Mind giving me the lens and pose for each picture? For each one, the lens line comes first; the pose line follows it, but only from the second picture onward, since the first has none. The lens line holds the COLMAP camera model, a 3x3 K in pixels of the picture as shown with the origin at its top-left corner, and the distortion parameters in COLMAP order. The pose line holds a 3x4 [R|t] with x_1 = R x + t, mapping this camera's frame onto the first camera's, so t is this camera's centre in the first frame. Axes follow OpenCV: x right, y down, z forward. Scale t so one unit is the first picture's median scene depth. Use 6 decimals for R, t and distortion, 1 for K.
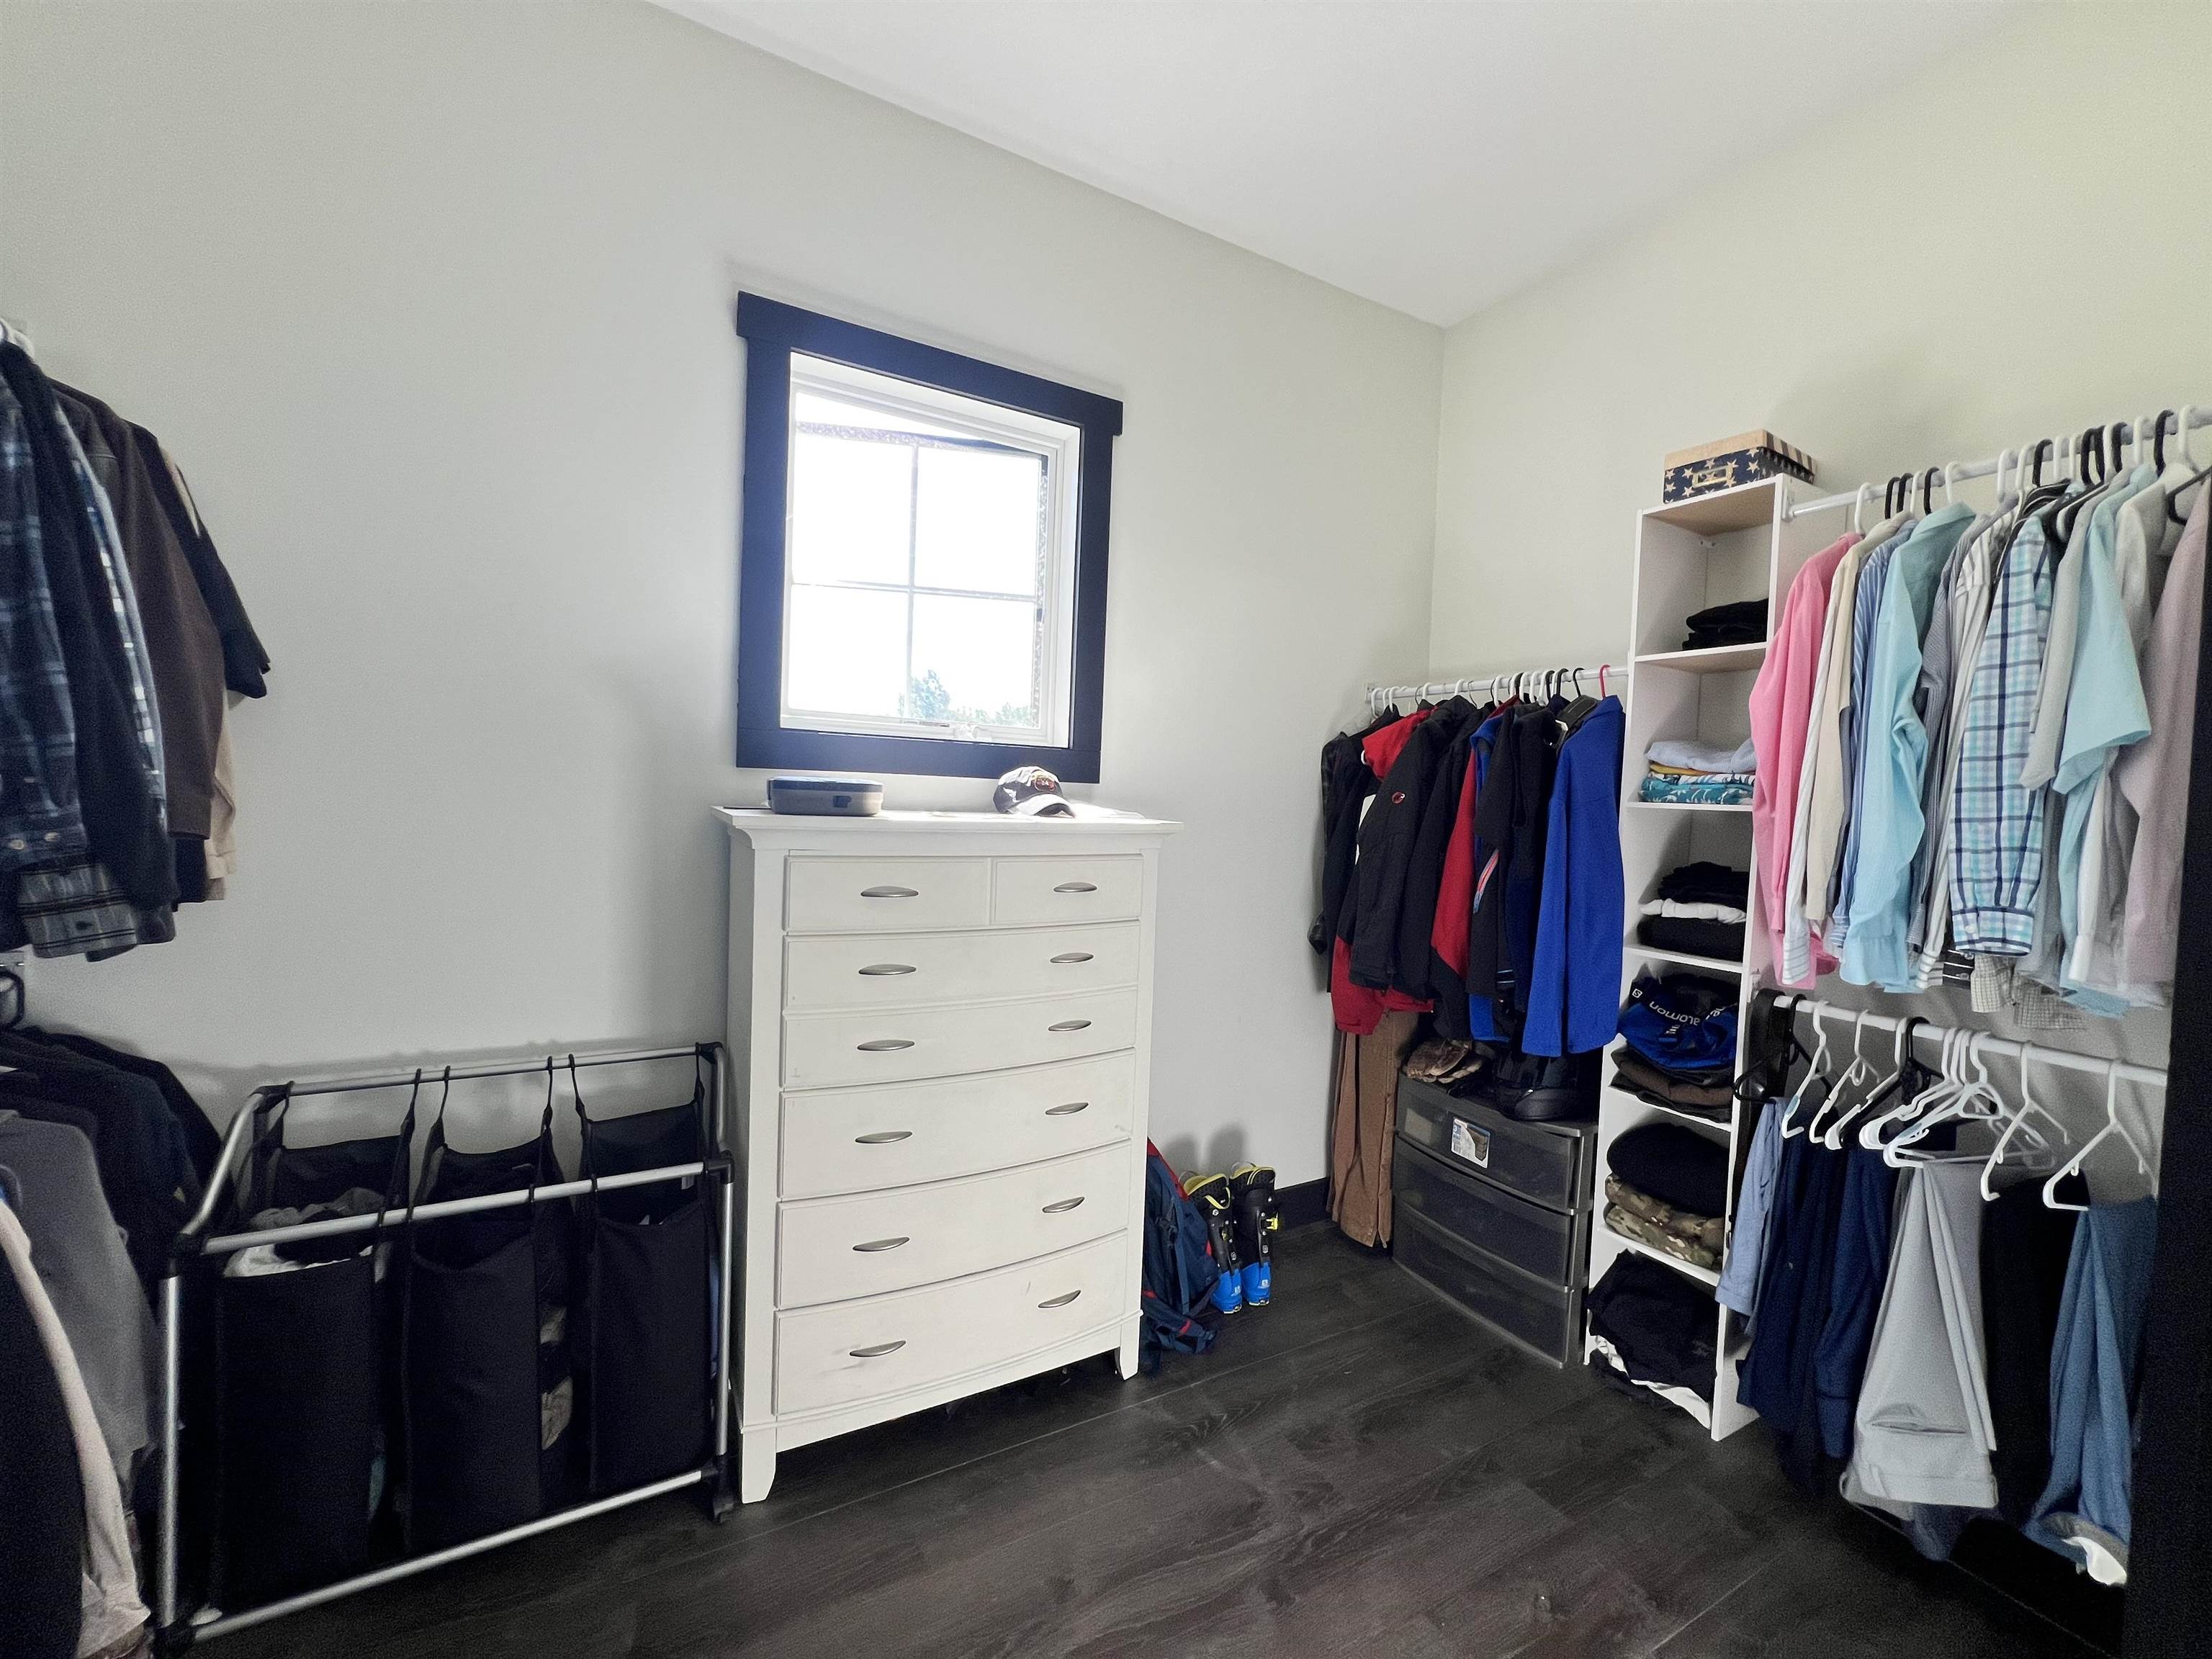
lens RADIAL K [[880.7, 0, 1103.8], [0, 880.7, 827.2], [0, 0, 1]] dist [-0.014686, -0.000266]
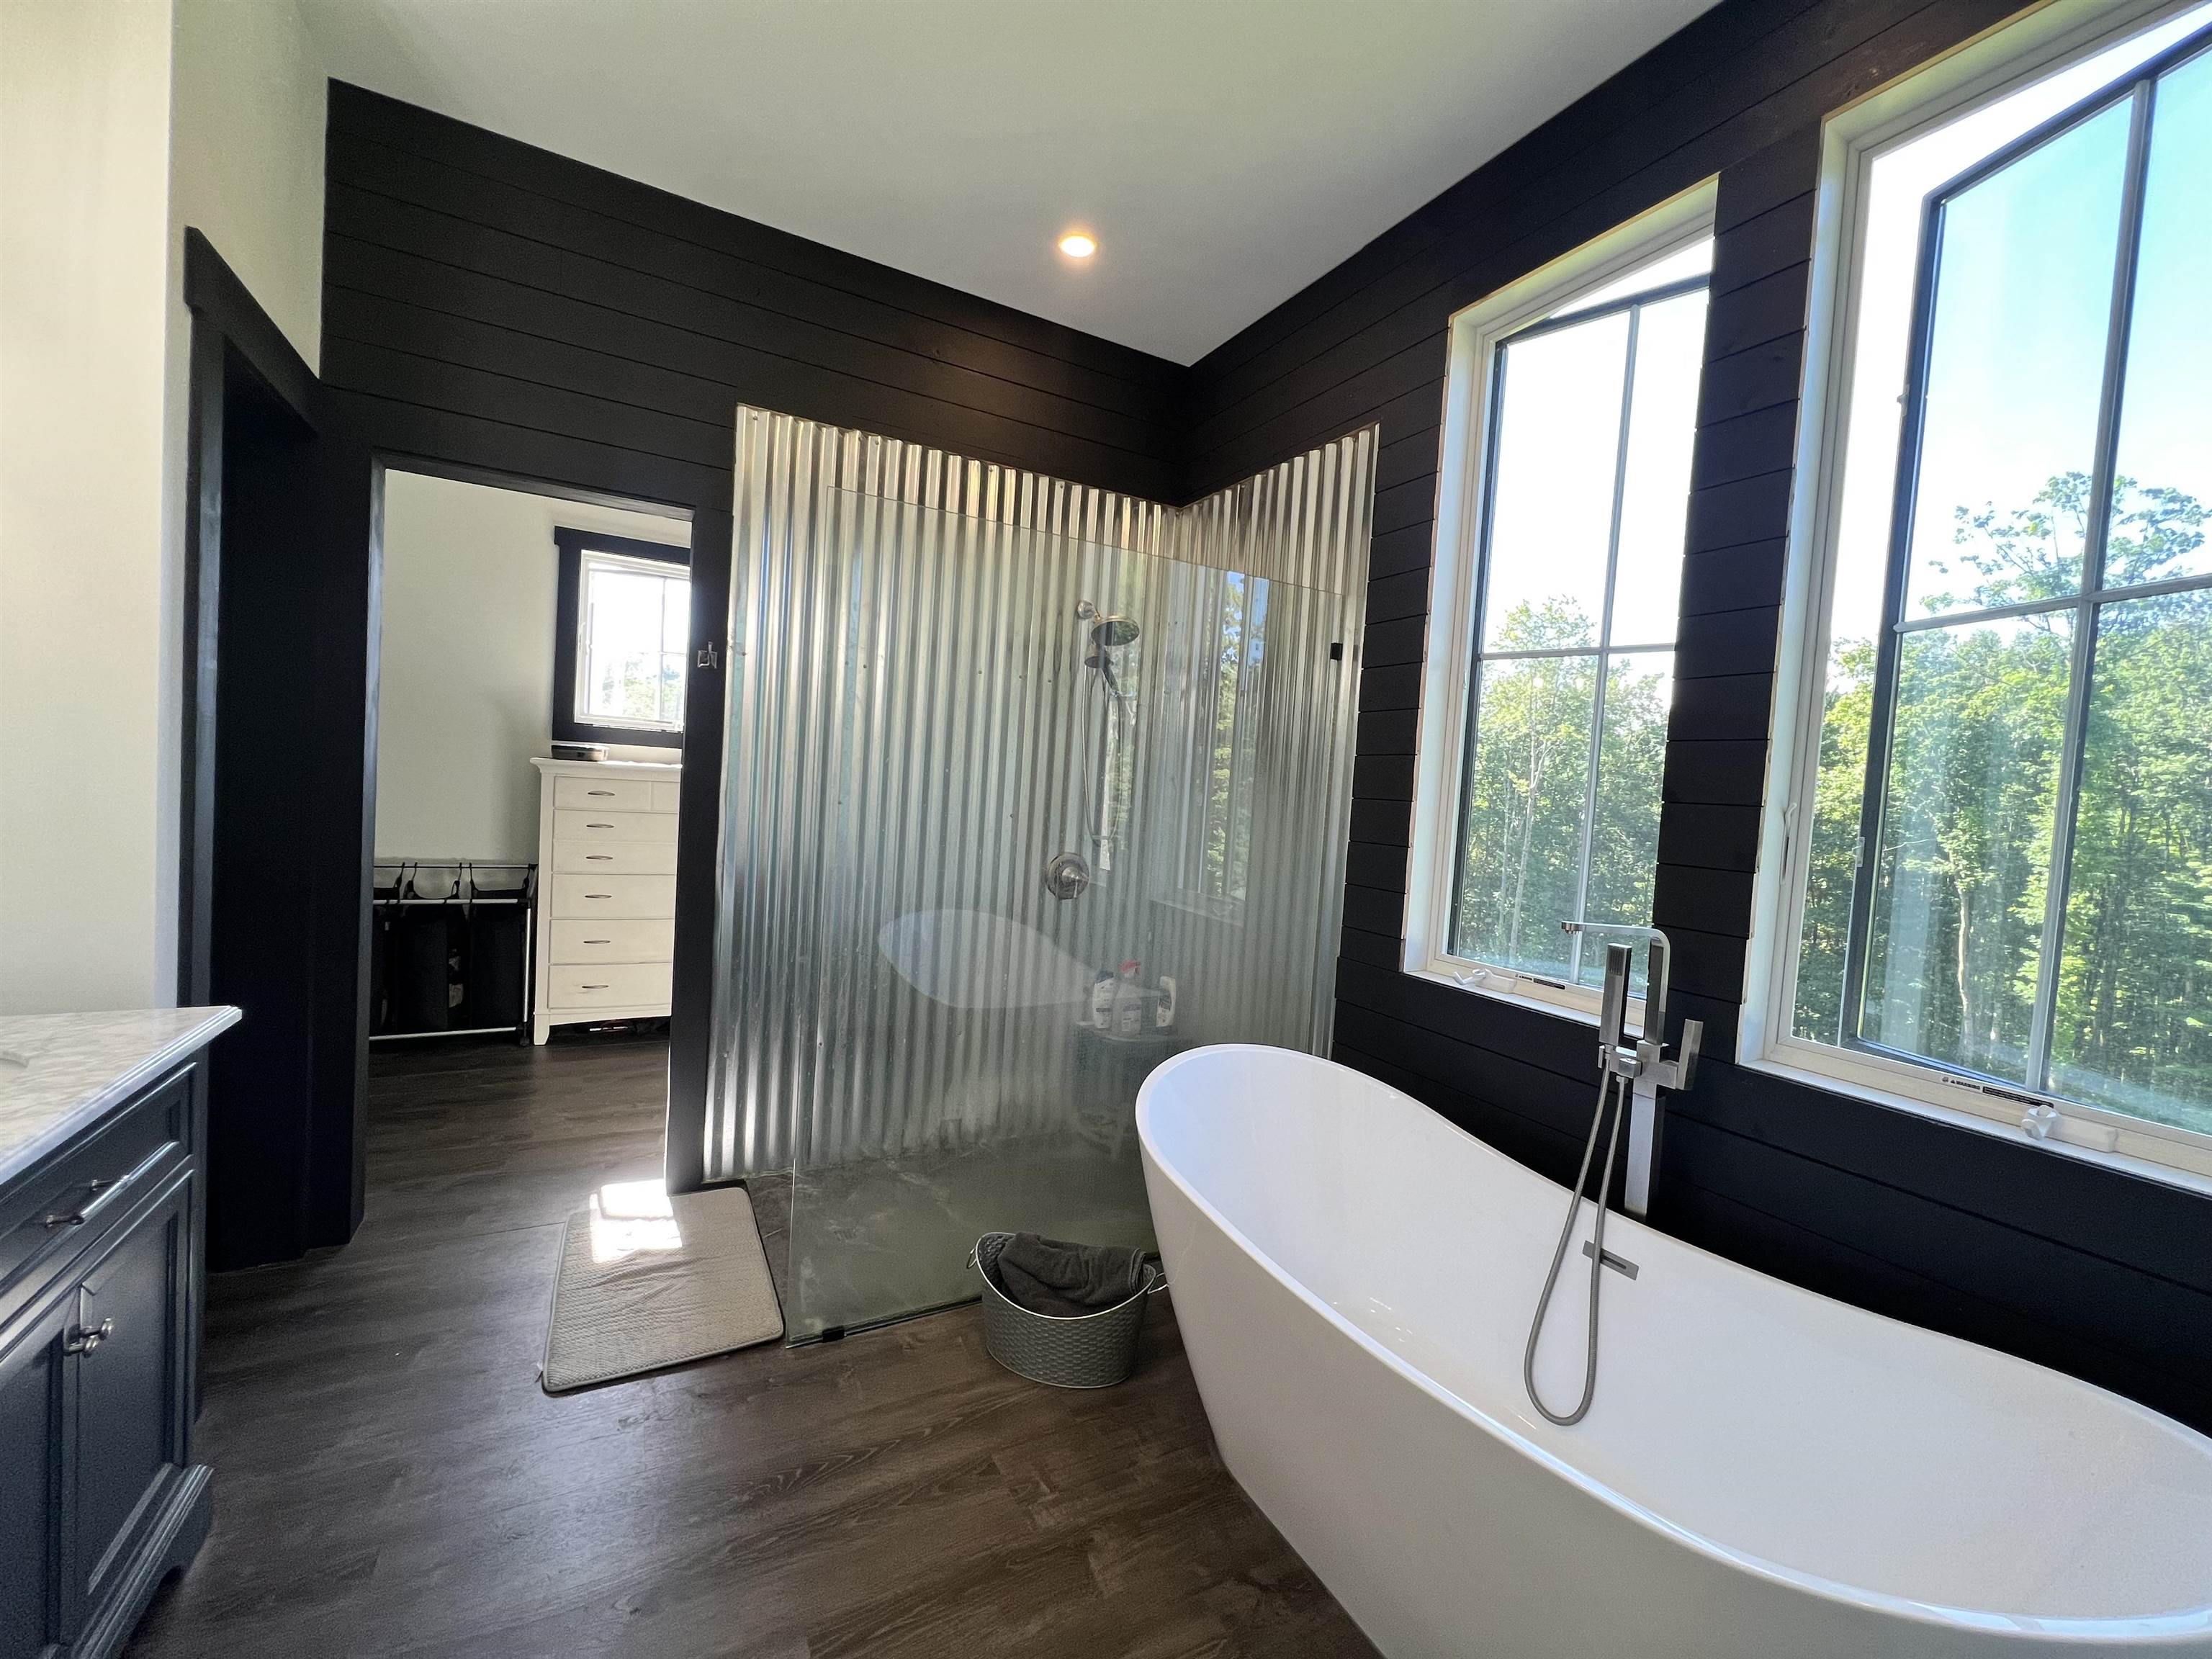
lens RADIAL K [[880.7, 0, 1107.3], [0, 880.7, 831.7], [0, 0, 1]] dist [-0.014686, -0.000266]
pose [[0.999823, 0.017963, 0.005682, 1.134533], [-0.017987, 0.999830, 0.004153, 0.146092], [-0.005606, -0.004254, 0.999975, -1.410514]]
